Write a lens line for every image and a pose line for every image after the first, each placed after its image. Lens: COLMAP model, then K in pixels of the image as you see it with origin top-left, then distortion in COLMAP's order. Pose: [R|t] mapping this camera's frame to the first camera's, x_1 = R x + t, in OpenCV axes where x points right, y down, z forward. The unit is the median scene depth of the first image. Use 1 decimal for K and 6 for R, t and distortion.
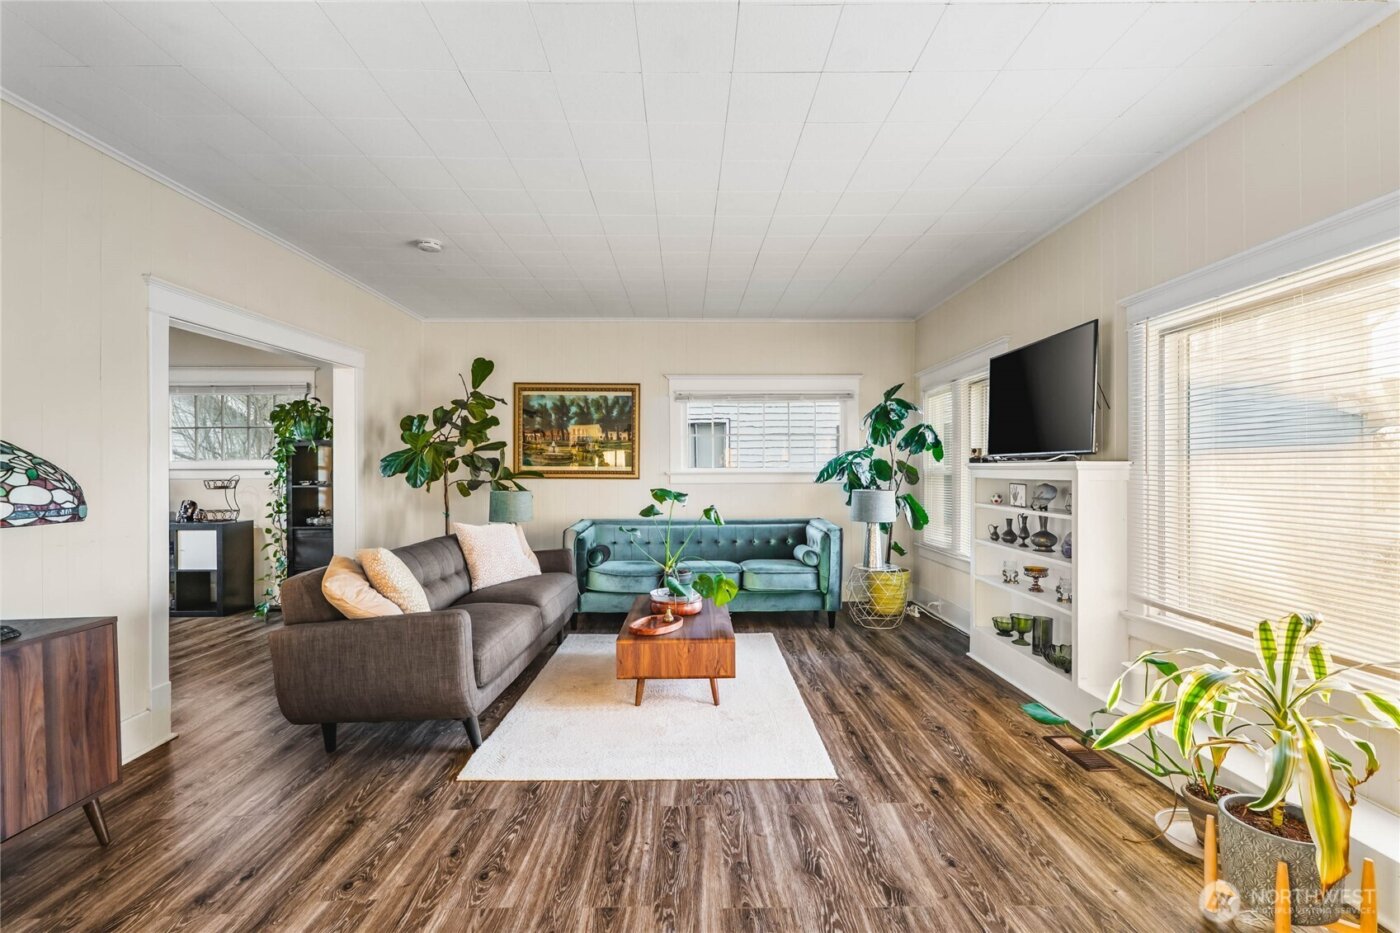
lens RADIAL K [[648.6, 0, 697.8], [0, 648.6, 470.1], [0, 0, 1]] dist [0.001192, 0.000702]
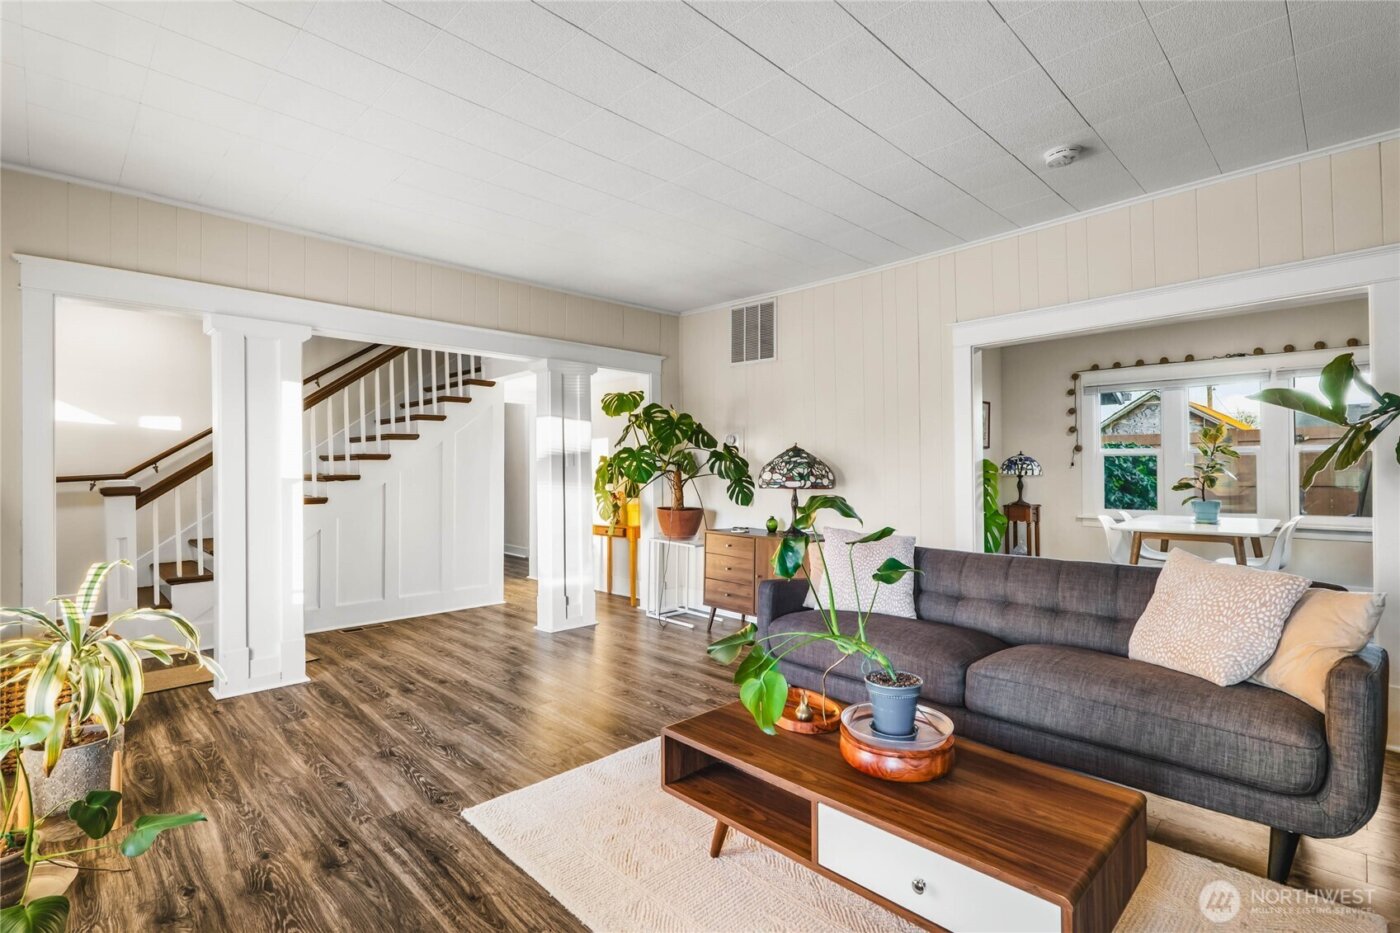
lens RADIAL K [[648.6, 0, 697.3], [0, 648.6, 471.1], [0, 0, 1]] dist [0.001192, 0.000702]
pose [[-0.718124, 0.011471, -0.695821, 0.453817], [0.011042, 0.999926, 0.005088, 0.002470], [0.695828, -0.004030, -0.718197, 1.421052]]
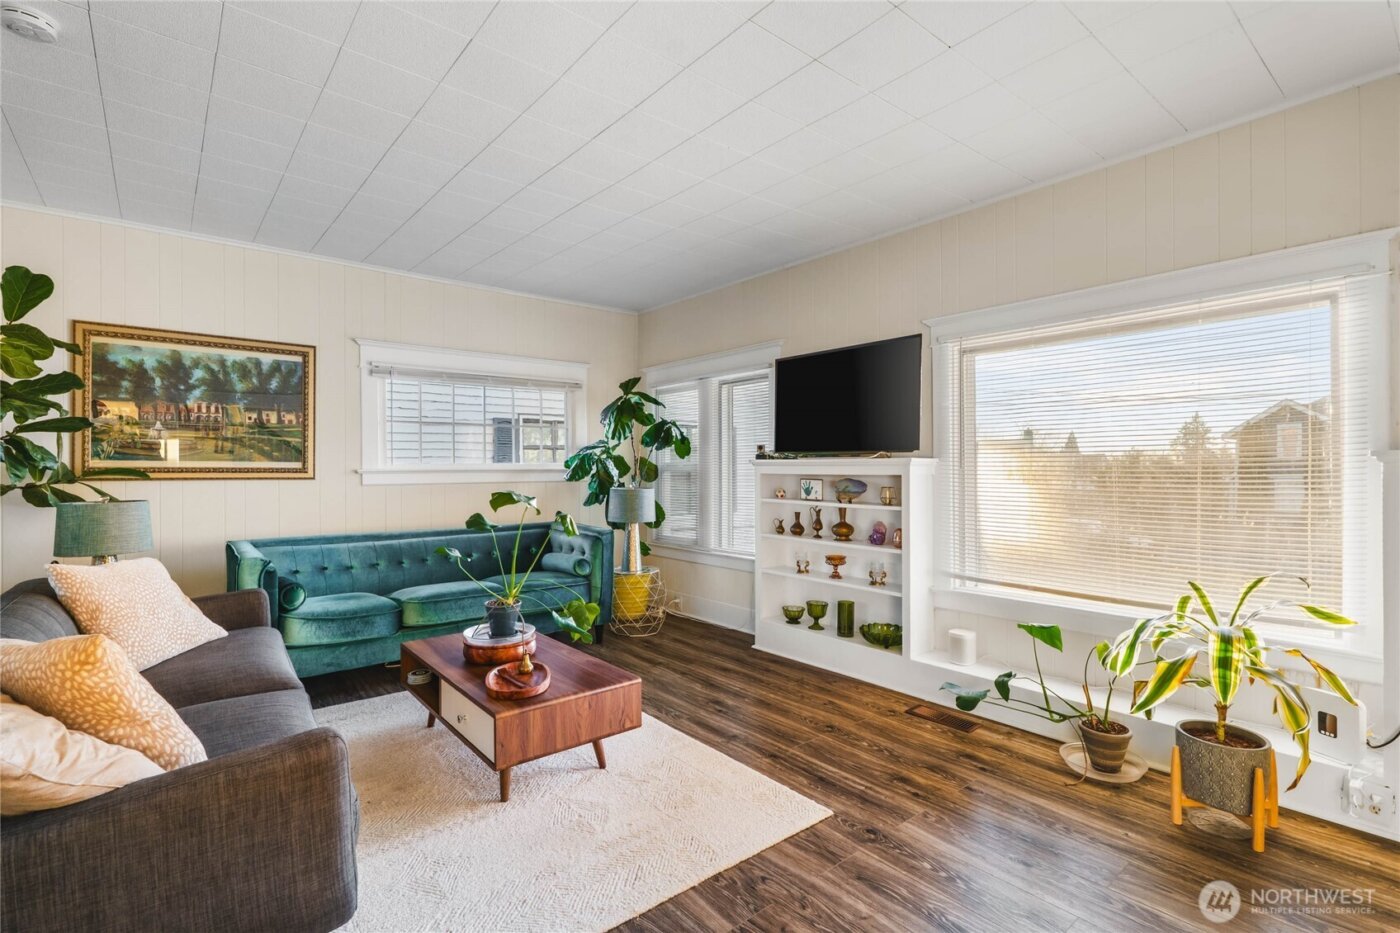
lens RADIAL K [[648.6, 0, 695.5], [0, 648.6, 463.7], [0, 0, 1]] dist [0.001192, 0.000702]
pose [[0.783921, 0.004049, 0.620848, -0.367028], [0.001069, 0.999968, -0.007872, 0.004454], [-0.620860, 0.006834, 0.783892, 0.320140]]
